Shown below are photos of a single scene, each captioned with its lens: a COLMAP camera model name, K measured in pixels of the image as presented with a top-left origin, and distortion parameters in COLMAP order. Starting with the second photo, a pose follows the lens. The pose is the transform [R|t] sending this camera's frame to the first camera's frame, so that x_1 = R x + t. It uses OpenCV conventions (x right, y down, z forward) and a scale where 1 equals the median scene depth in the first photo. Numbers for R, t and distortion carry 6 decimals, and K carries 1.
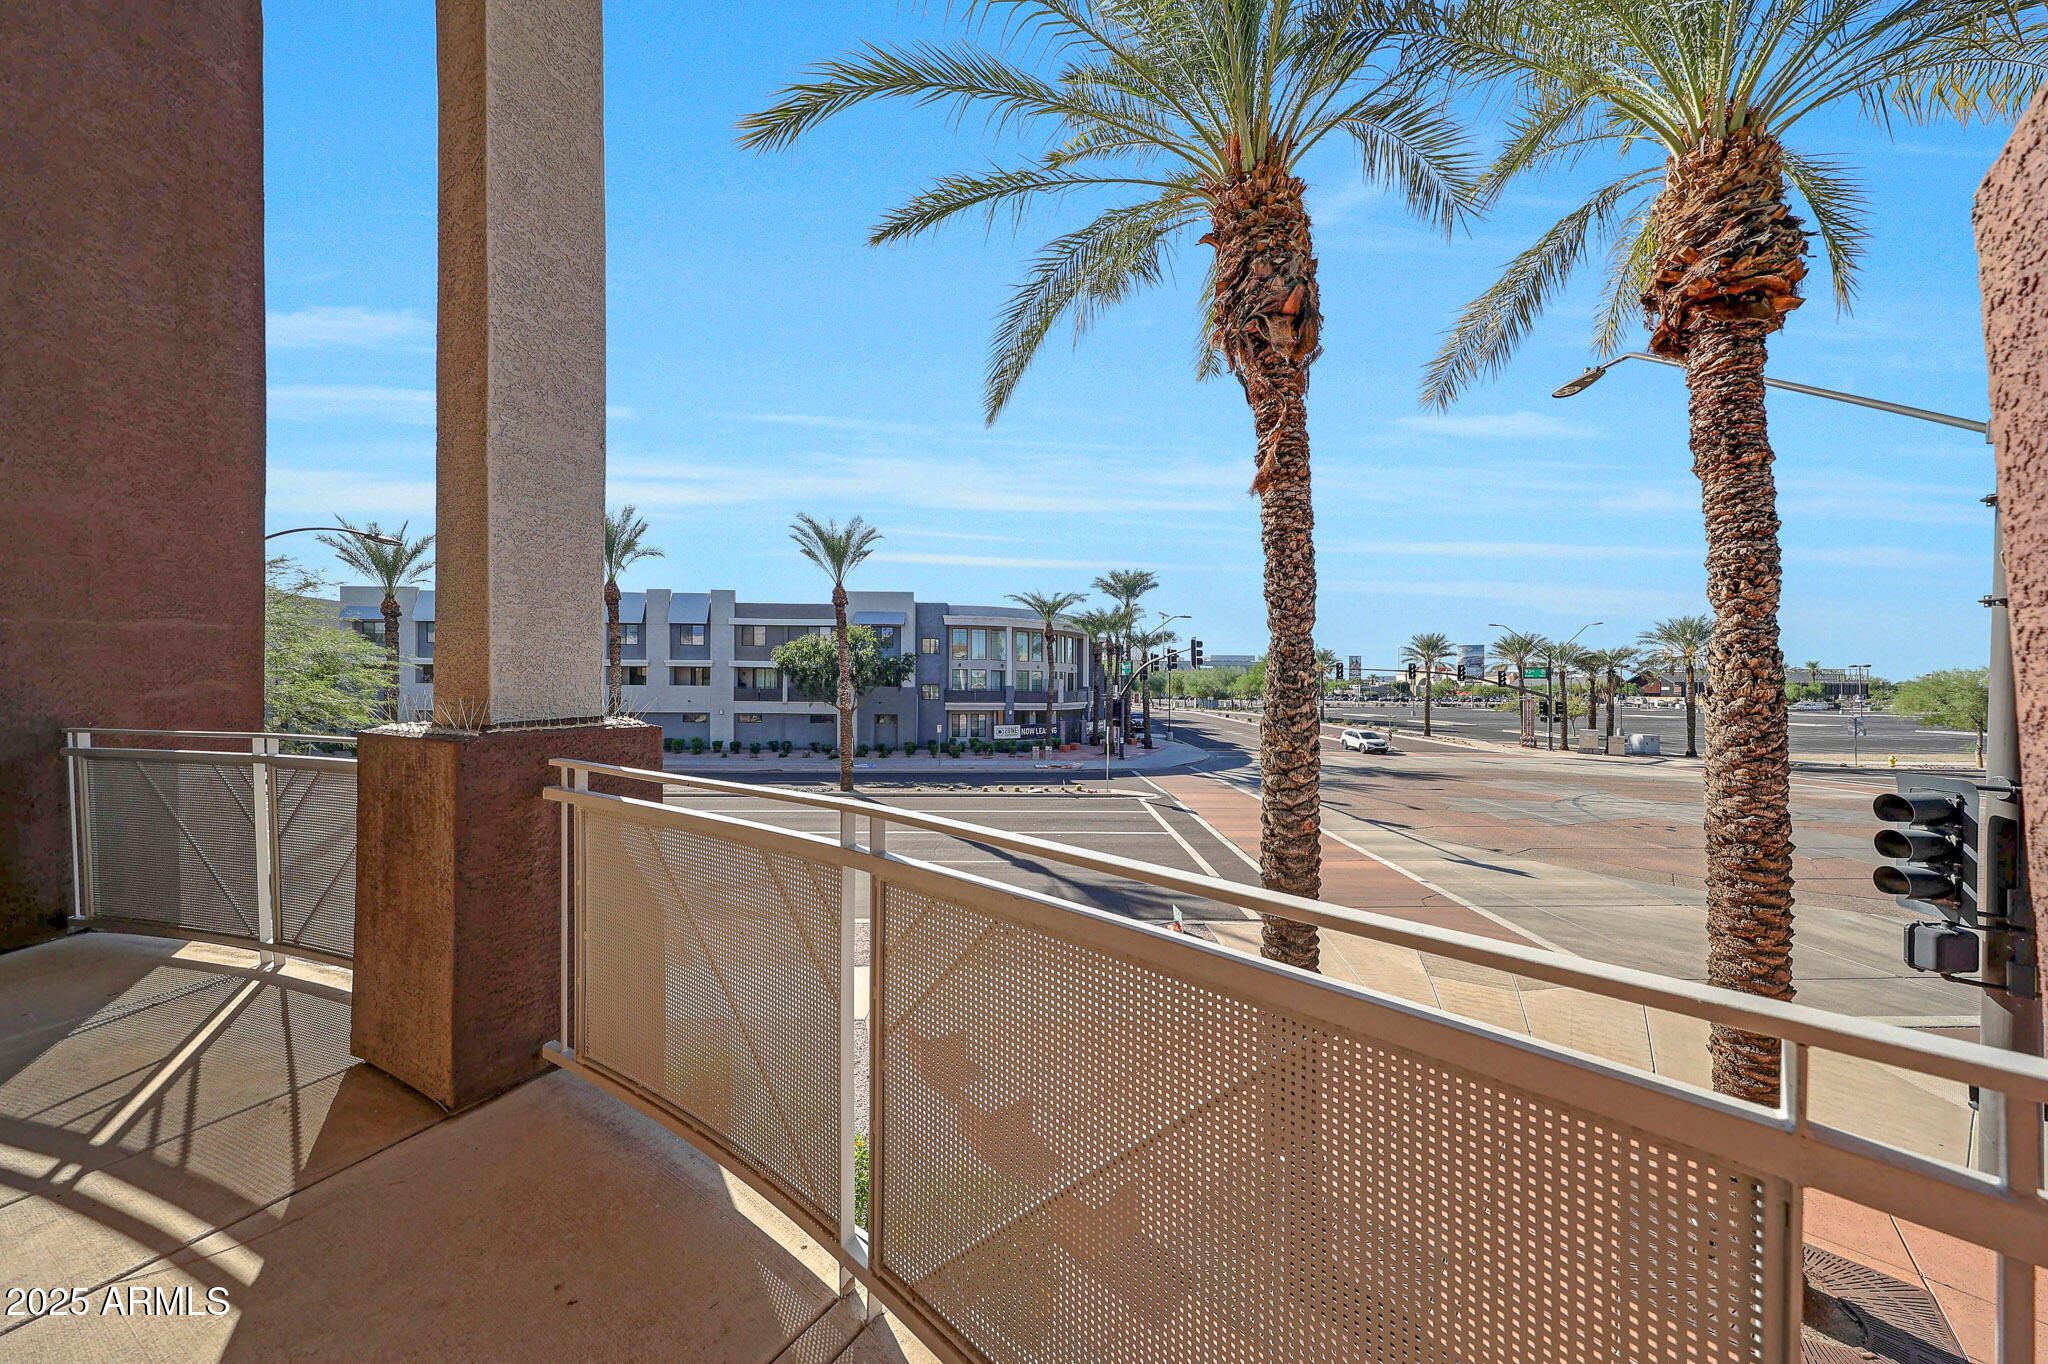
lens RADIAL K [[640.5, 0, 1065.7], [0, 640.5, 683.6], [0, 0, 1]] dist [0.001296, 0.000197]
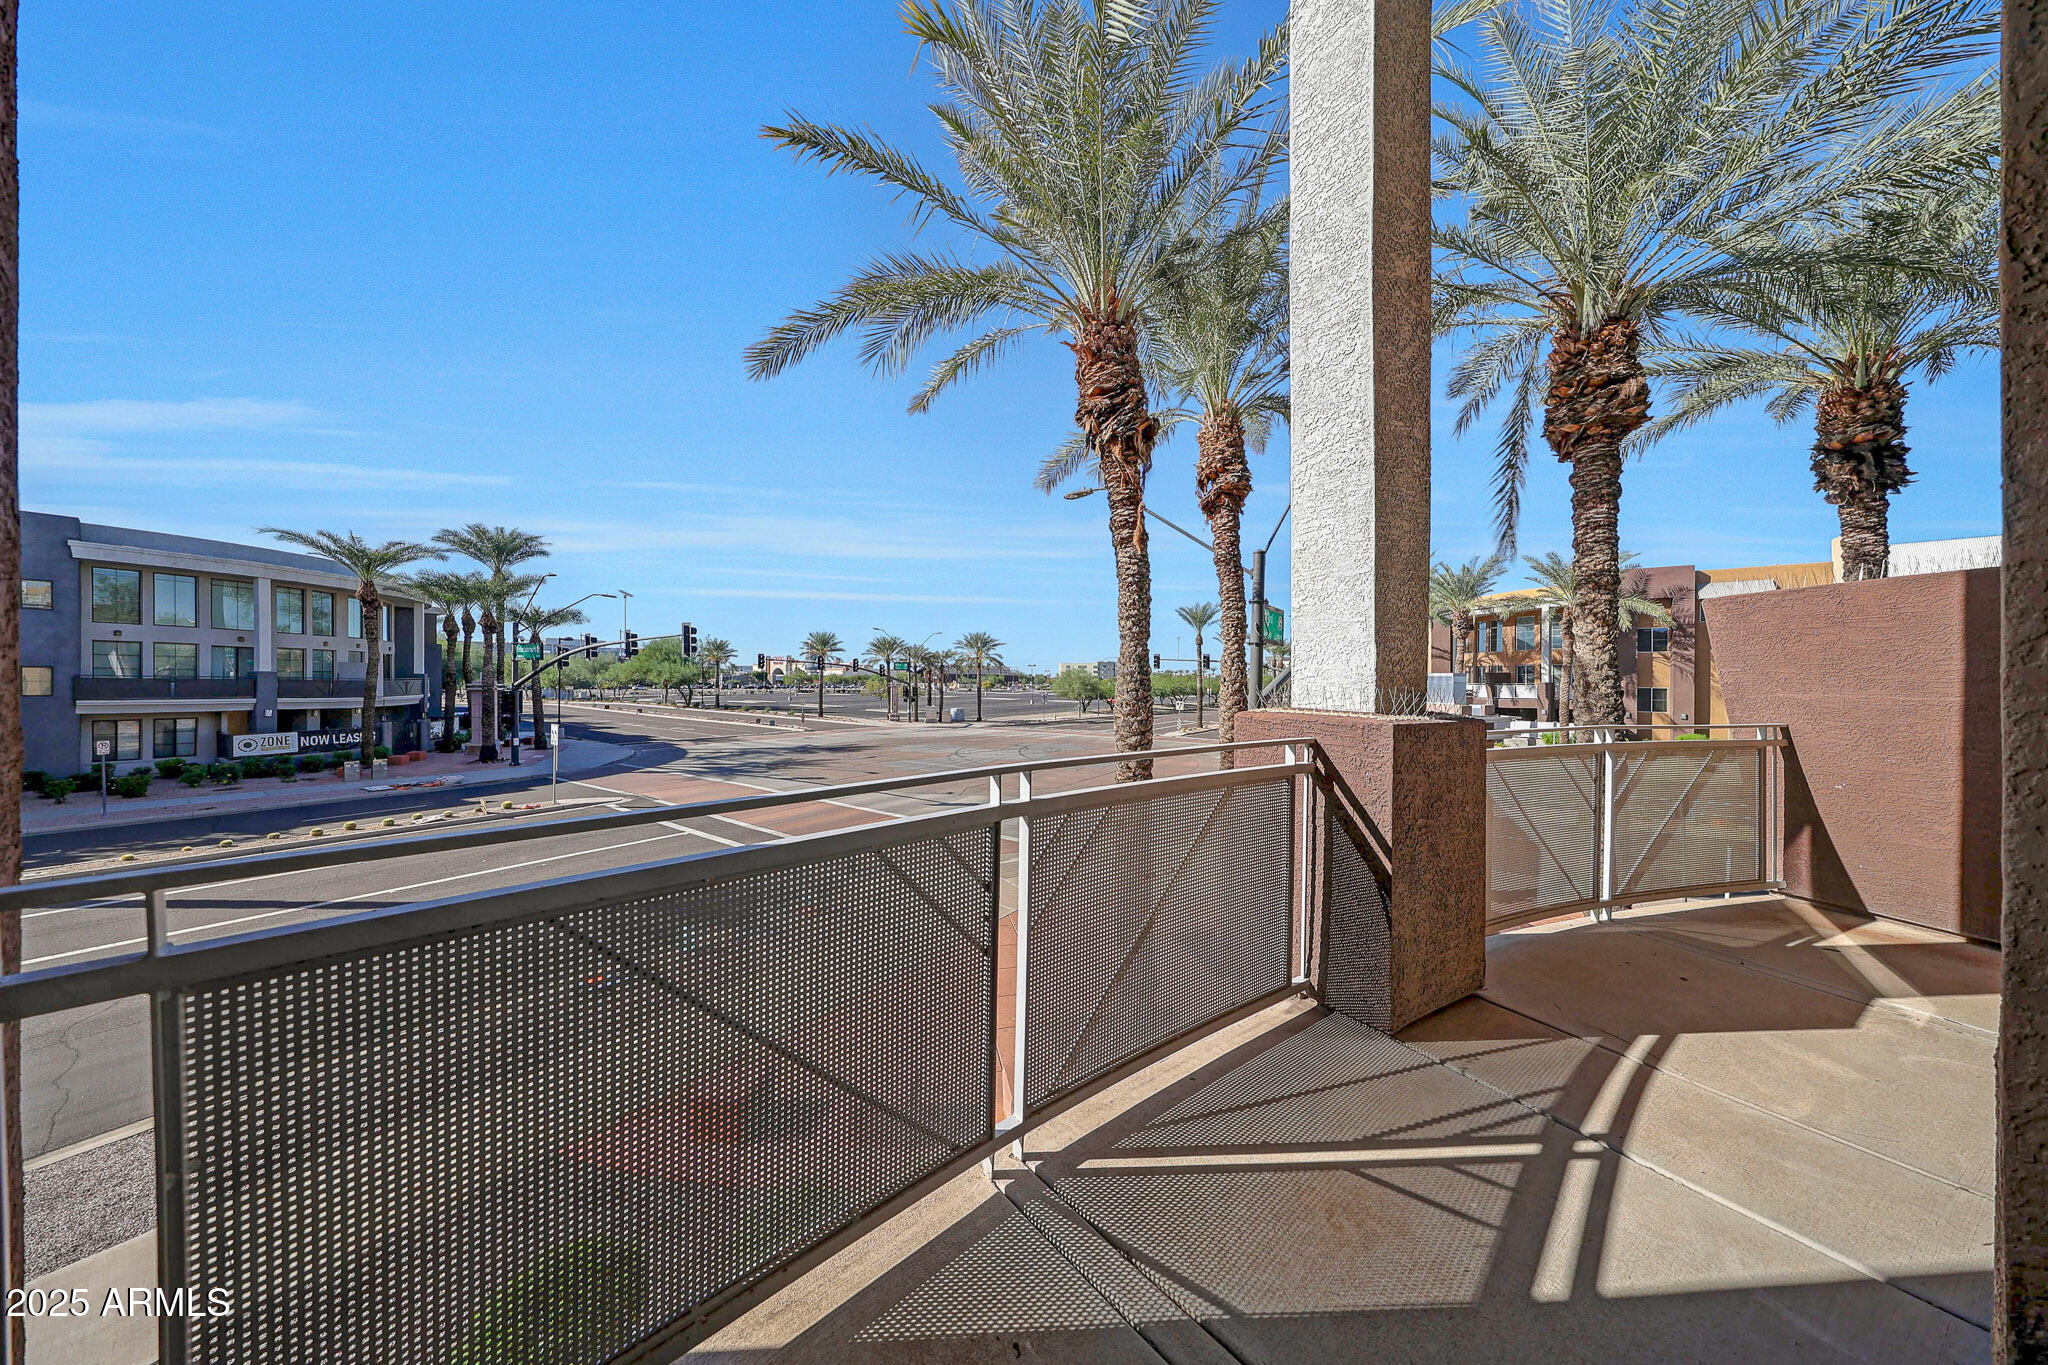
lens RADIAL K [[576.2, 0, 1042.2], [0, 576.2, 686.6], [0, 0, 1]] dist [-0.000192, -0.000017]
pose [[0.589237, -0.010028, 0.807898, -0.094840], [-0.009312, 0.999772, 0.019202, 0.000138], [-0.807906, -0.018837, 0.589010, 0.039639]]
